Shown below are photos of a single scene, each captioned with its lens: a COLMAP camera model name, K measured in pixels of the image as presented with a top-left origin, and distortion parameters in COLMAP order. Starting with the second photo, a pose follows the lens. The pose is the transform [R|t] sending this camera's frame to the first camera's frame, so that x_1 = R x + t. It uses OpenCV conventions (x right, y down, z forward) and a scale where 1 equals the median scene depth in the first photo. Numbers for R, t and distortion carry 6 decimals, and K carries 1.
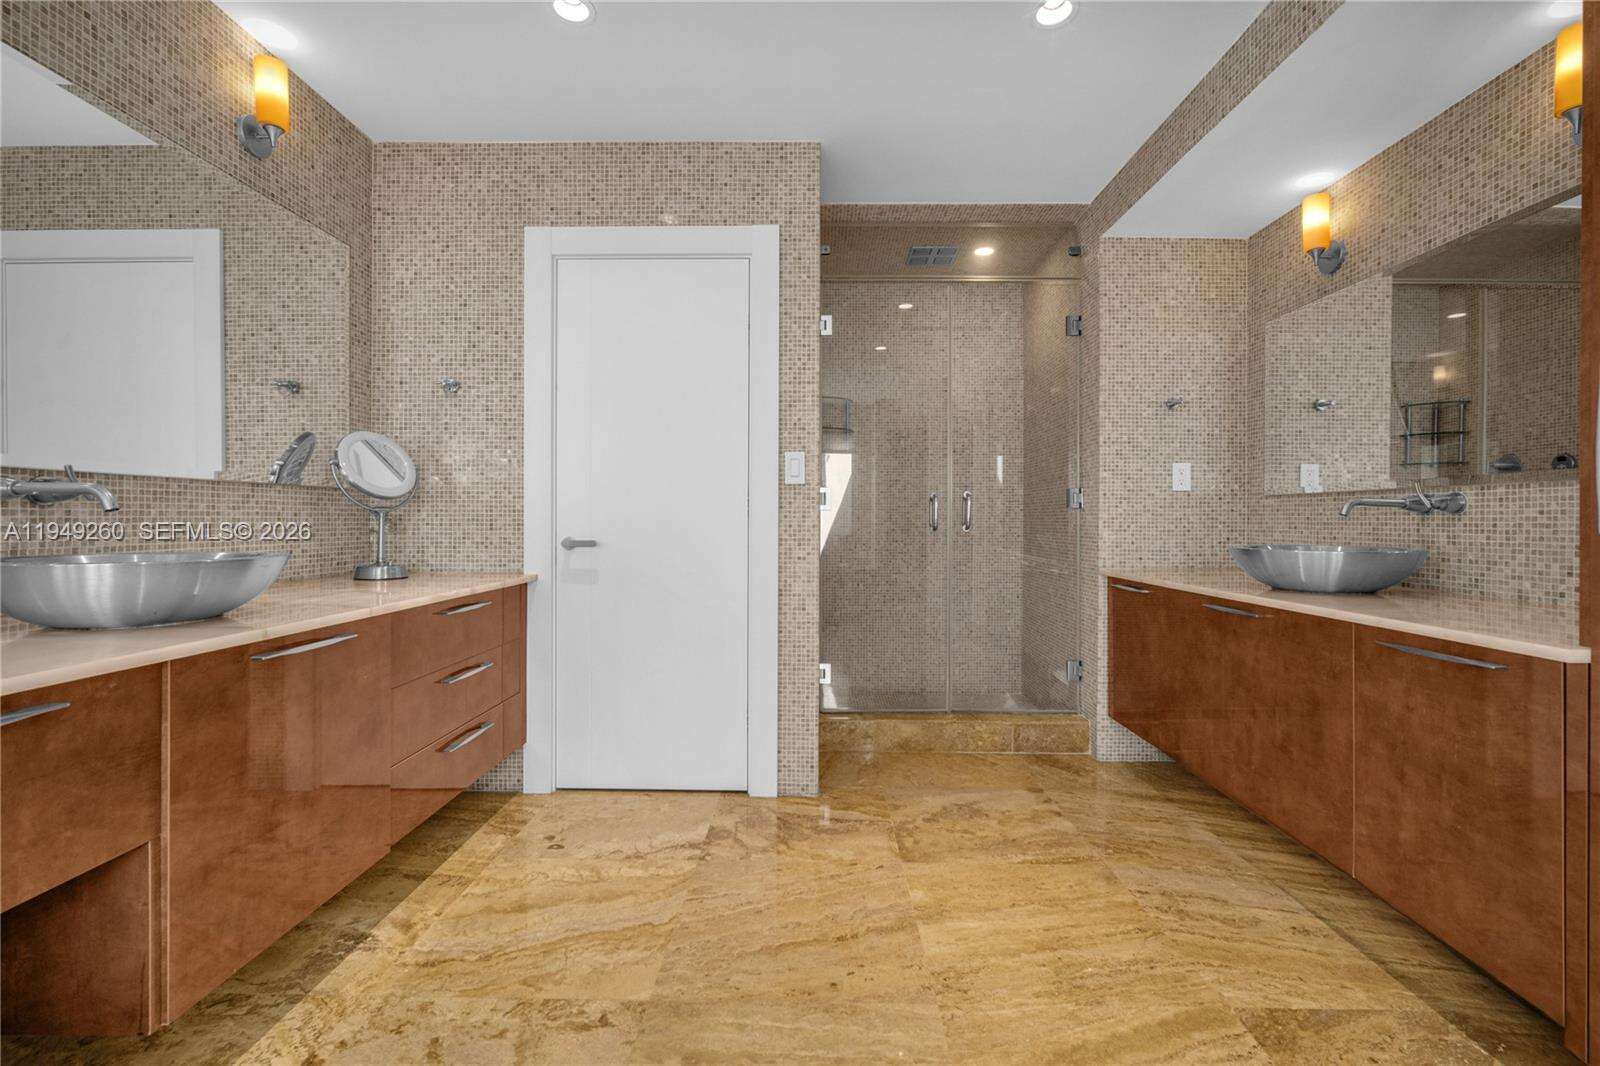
lens RADIAL K [[696.2, 0, 805.2], [0, 696.2, 520.7], [0, 0, 1]] dist [-0.012827, 0.003549]
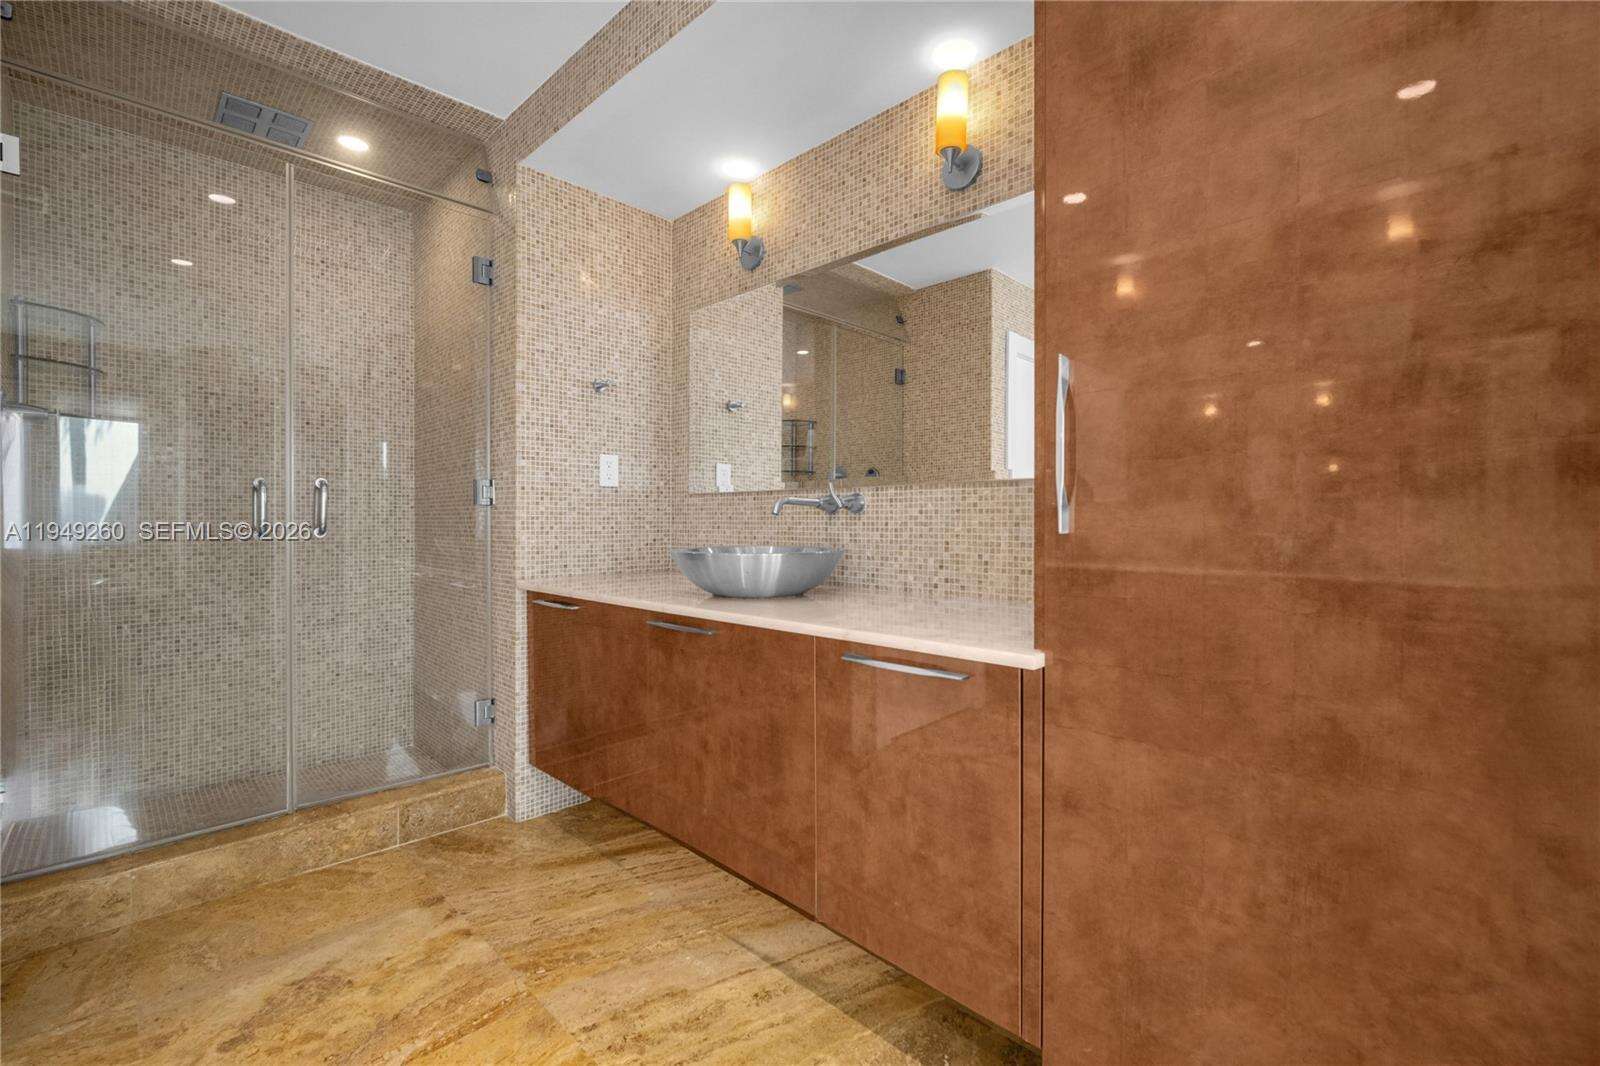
lens RADIAL K [[696.2, 0, 801.7], [0, 696.2, 521.2], [0, 0, 1]] dist [-0.012827, 0.003549]
pose [[0.692851, -0.003706, 0.721071, 0.088813], [0.003671, 0.999992, 0.001612, 0.000211], [-0.721071, 0.001530, 0.692859, 0.248207]]
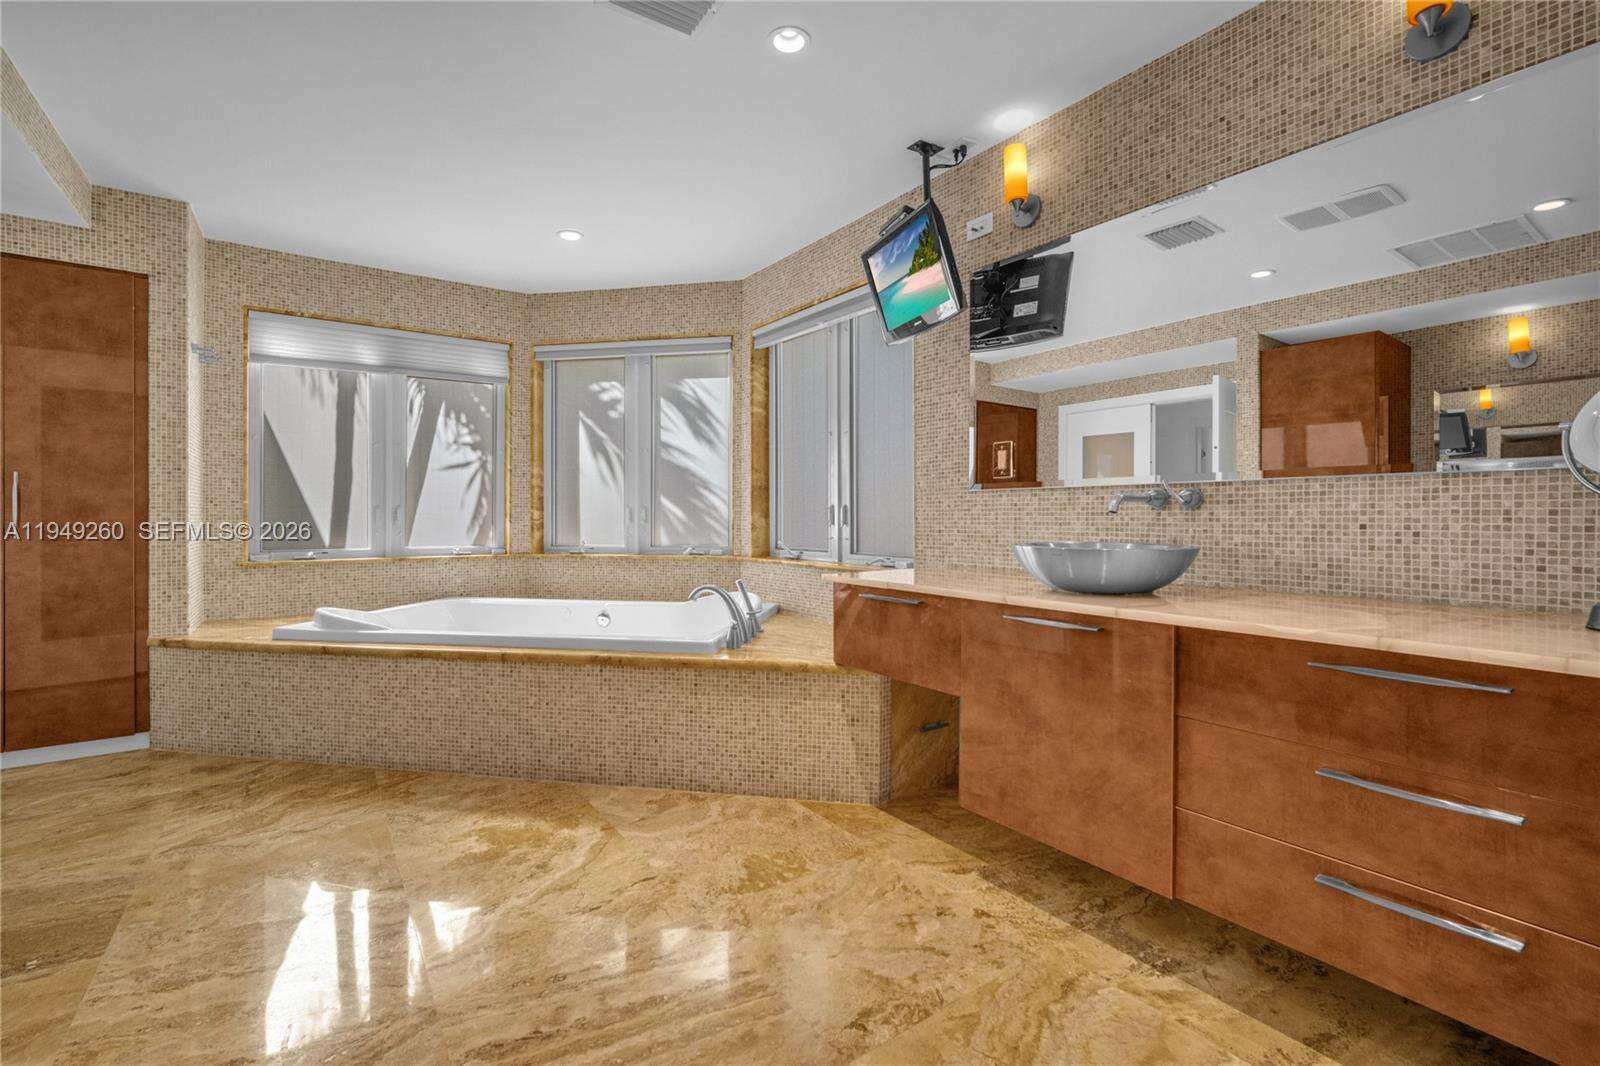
lens RADIAL K [[696.2, 0, 800.3], [0, 696.2, 517.4], [0, 0, 1]] dist [-0.012827, 0.003549]
pose [[-0.807694, -0.002957, -0.589594, 0.200699], [-0.004050, 0.999992, 0.000533, -0.001502], [0.589588, 0.002818, -0.807699, 0.972713]]
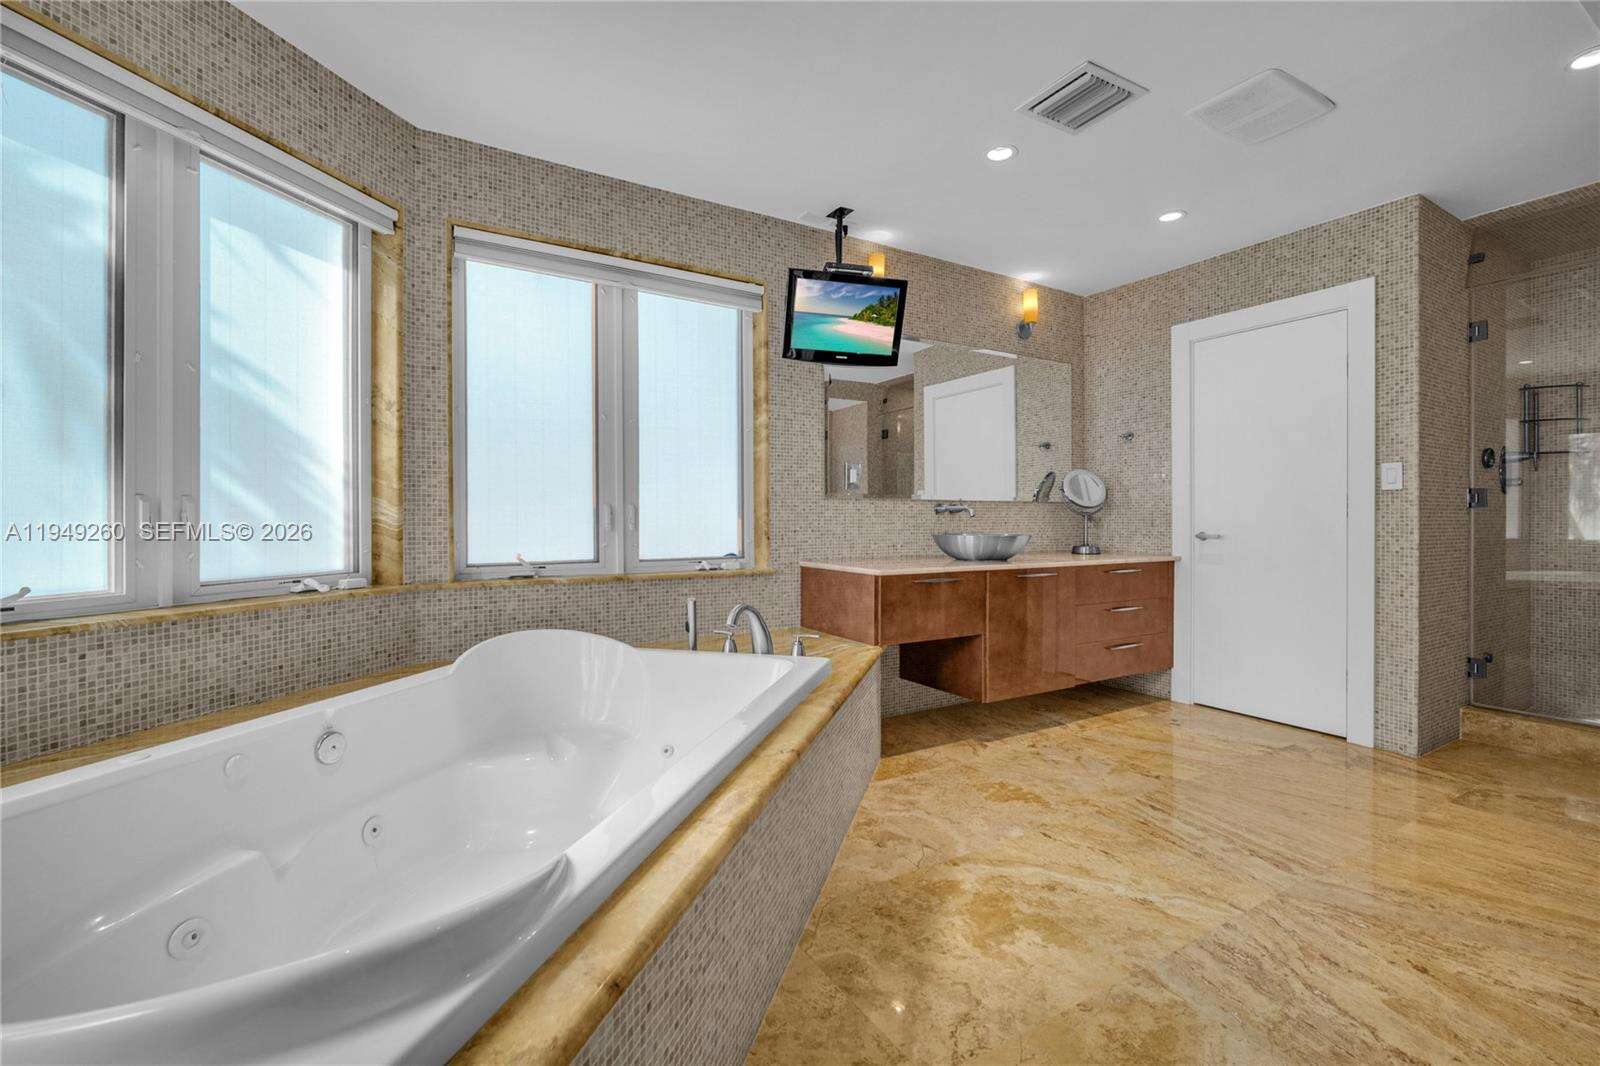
lens RADIAL K [[696.2, 0, 801.6], [0, 696.2, 518.4], [0, 0, 1]] dist [-0.012827, 0.003549]
pose [[0.518330, -0.002332, -0.855178, 0.478712], [-0.000711, 0.999995, -0.003158, 0.001208], [0.855180, 0.002245, 0.518325, -0.483690]]
